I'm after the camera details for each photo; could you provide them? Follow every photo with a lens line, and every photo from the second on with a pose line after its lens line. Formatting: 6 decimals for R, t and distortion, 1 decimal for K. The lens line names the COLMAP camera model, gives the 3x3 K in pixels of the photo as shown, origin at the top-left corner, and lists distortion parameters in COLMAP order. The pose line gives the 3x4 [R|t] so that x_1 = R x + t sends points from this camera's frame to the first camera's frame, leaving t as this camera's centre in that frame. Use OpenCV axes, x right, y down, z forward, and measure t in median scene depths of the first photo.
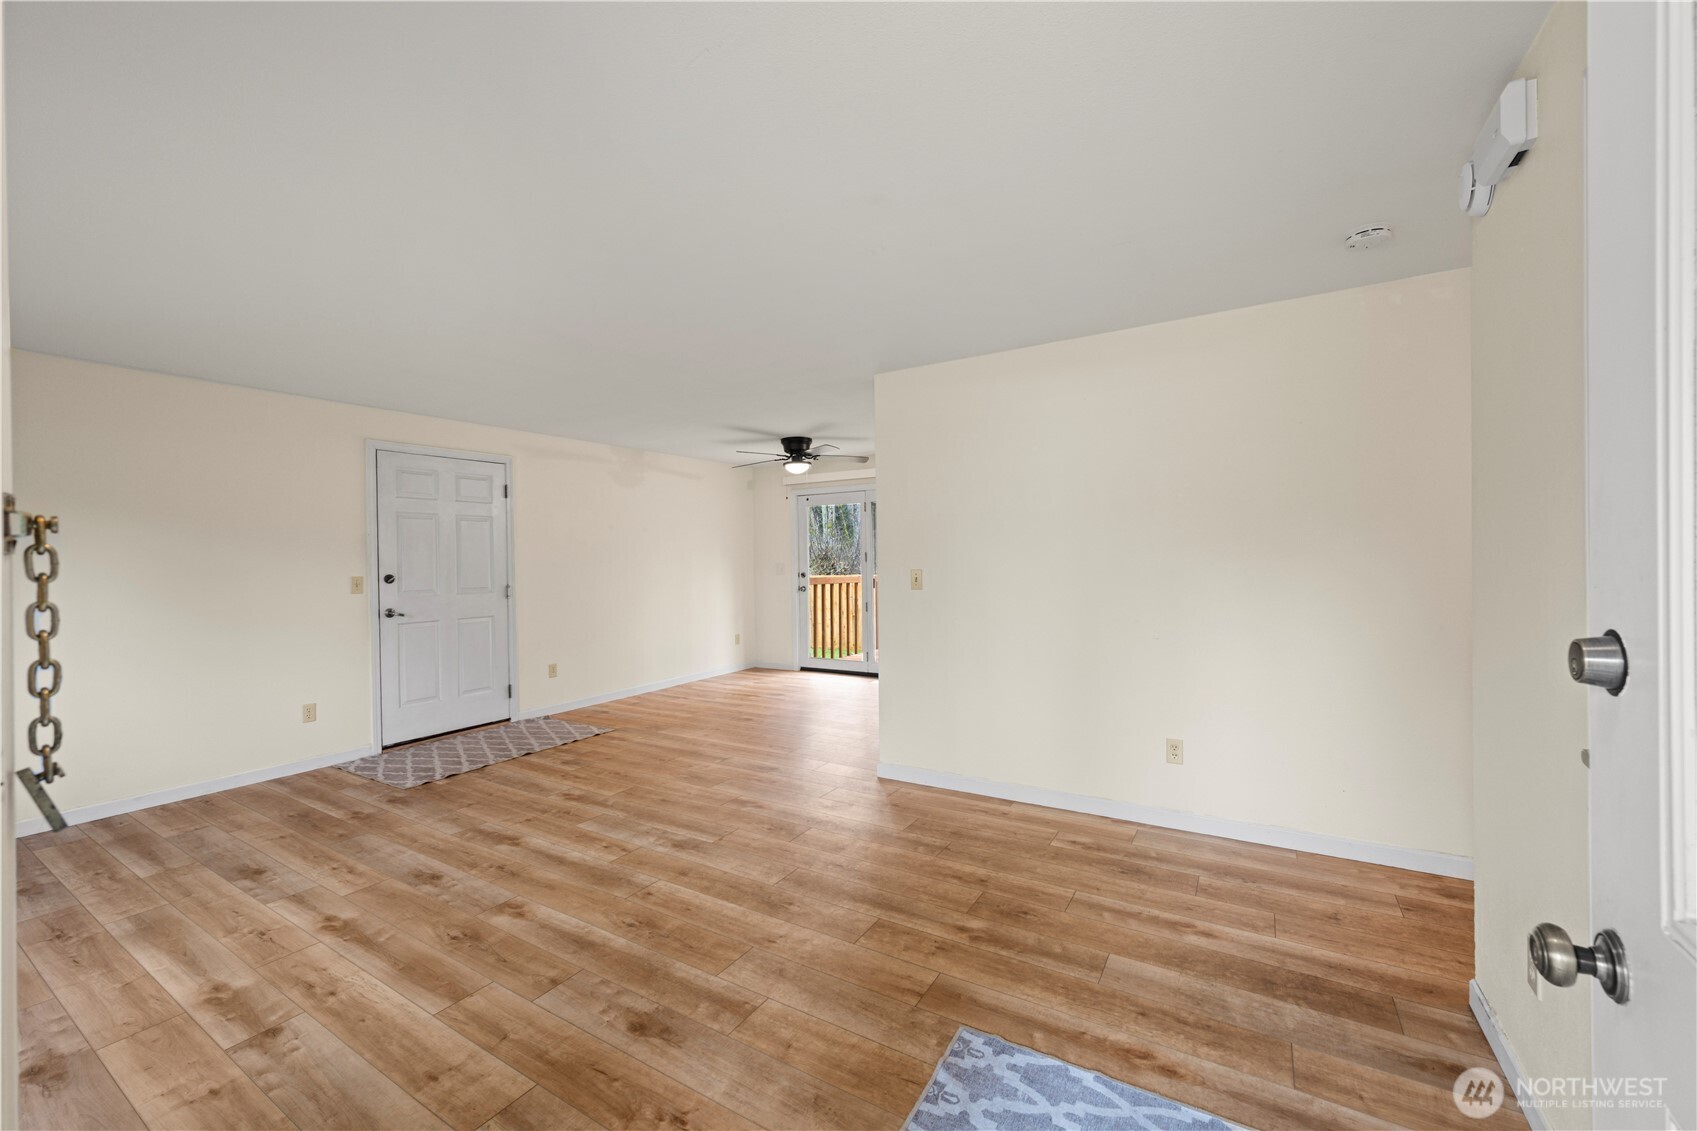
lens RADIAL K [[671.8, 0, 832.6], [0, 671.8, 561.5], [0, 0, 1]] dist [-0.001489, 0.000401]
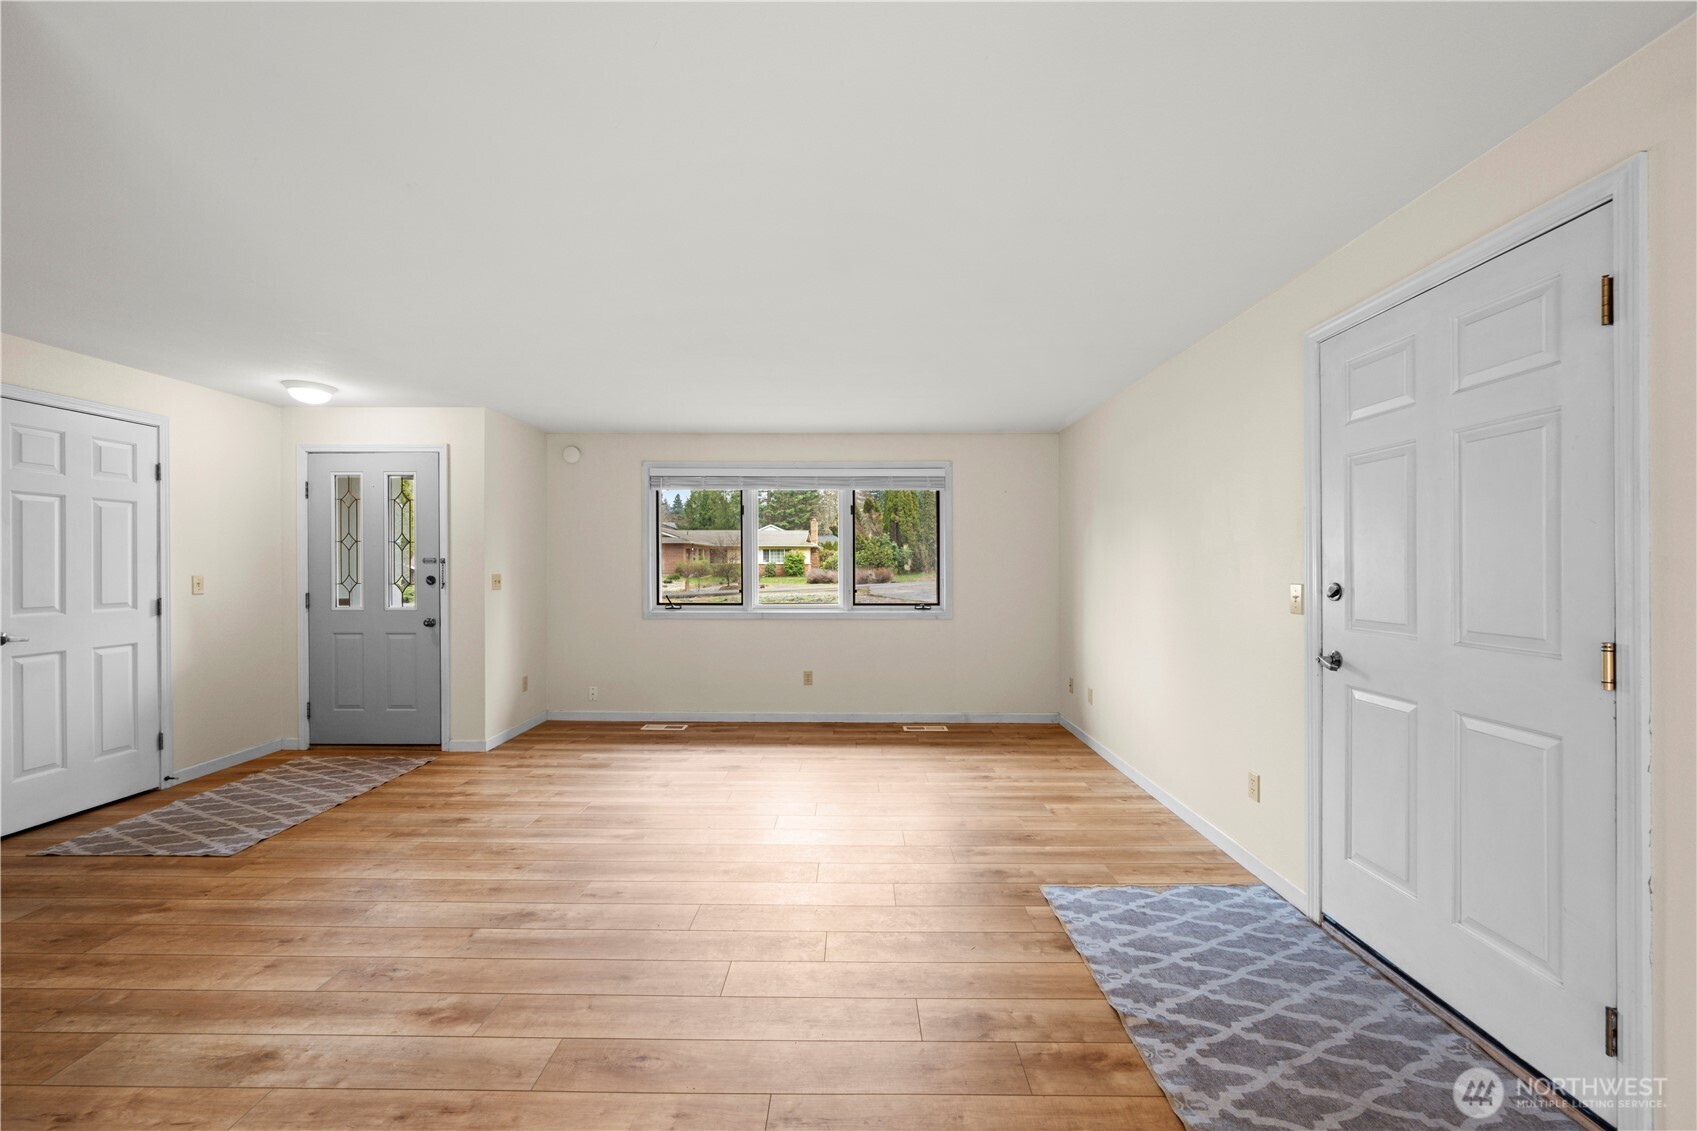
lens RADIAL K [[671.8, 0, 844.0], [0, 671.8, 563.7], [0, 0, 1]] dist [-0.001489, 0.000401]
pose [[-0.847560, 0.015441, -0.530475, -0.146417], [0.012737, 0.999881, 0.008755, -0.006310], [0.530546, 0.000664, -0.847656, 2.128160]]
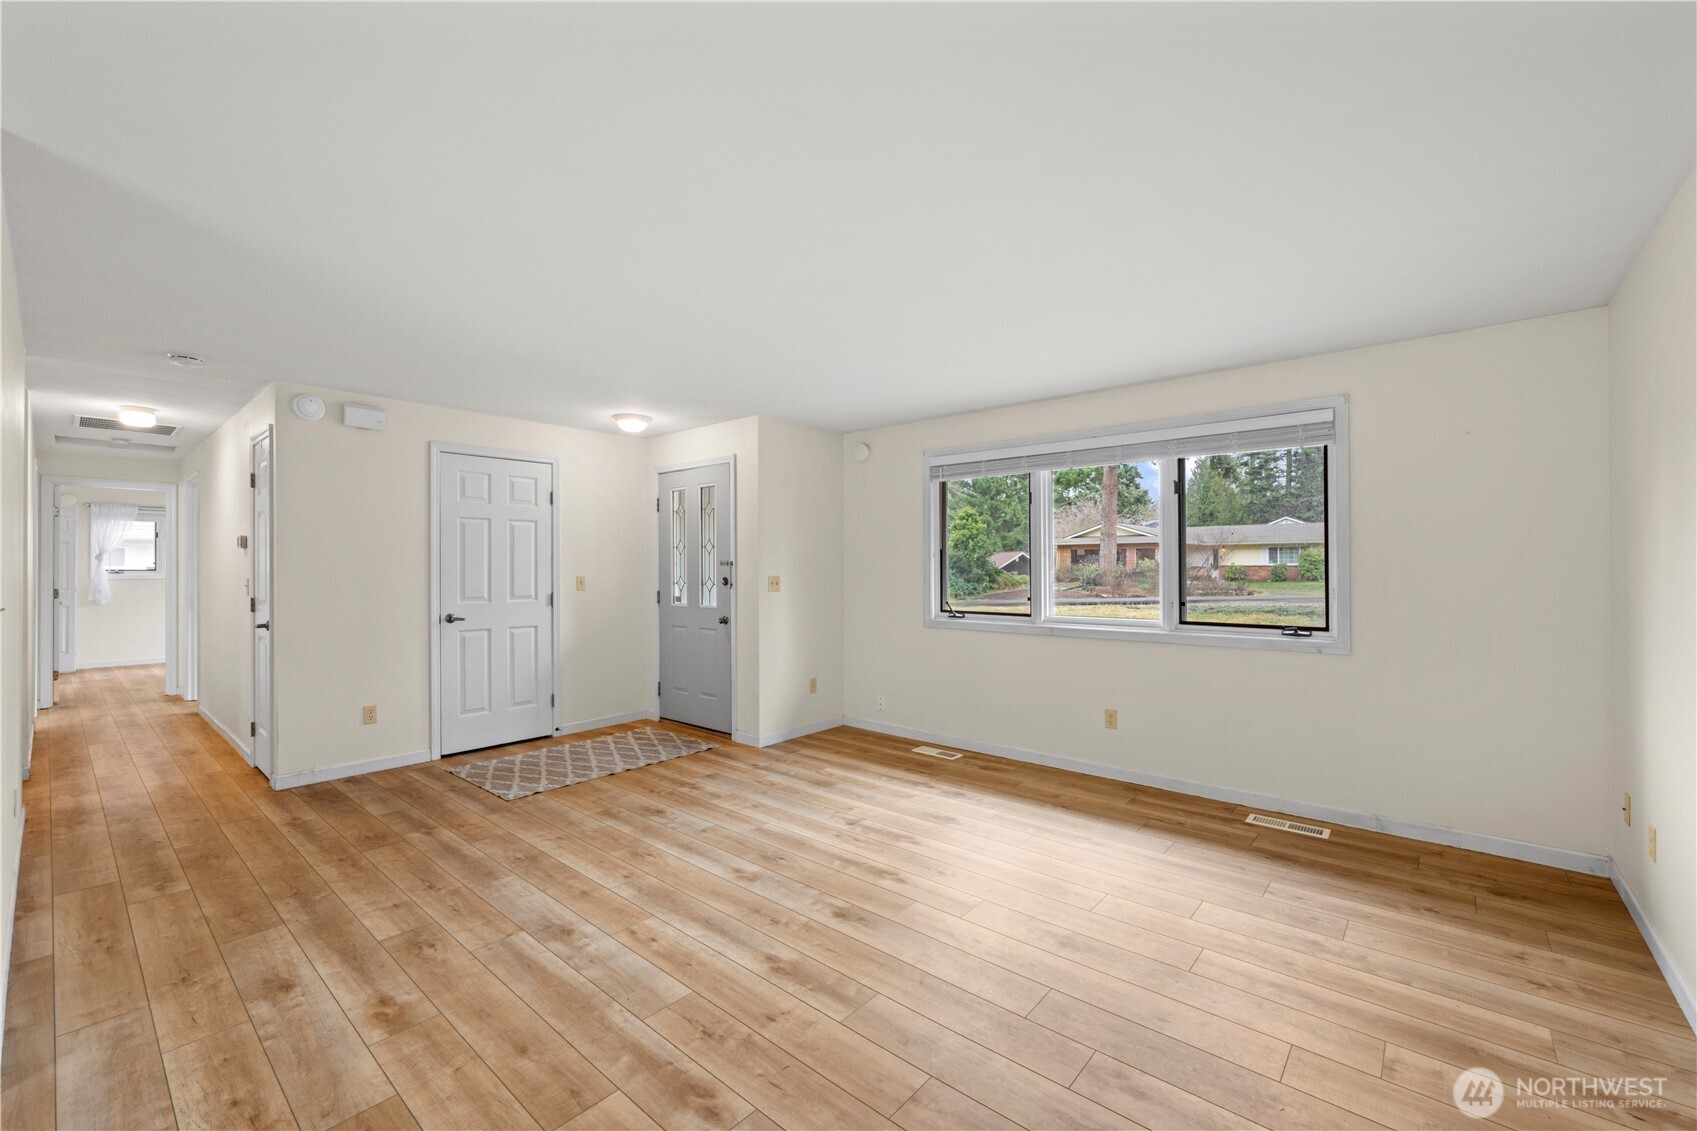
lens RADIAL K [[671.8, 0, 853.6], [0, 671.8, 568.8], [0, 0, 1]] dist [-0.001489, 0.000401]
pose [[-0.991110, 0.016649, 0.131996, -0.753299], [0.017122, 0.999850, 0.002449, 0.002825], [-0.131936, 0.004687, -0.991247, 1.934019]]
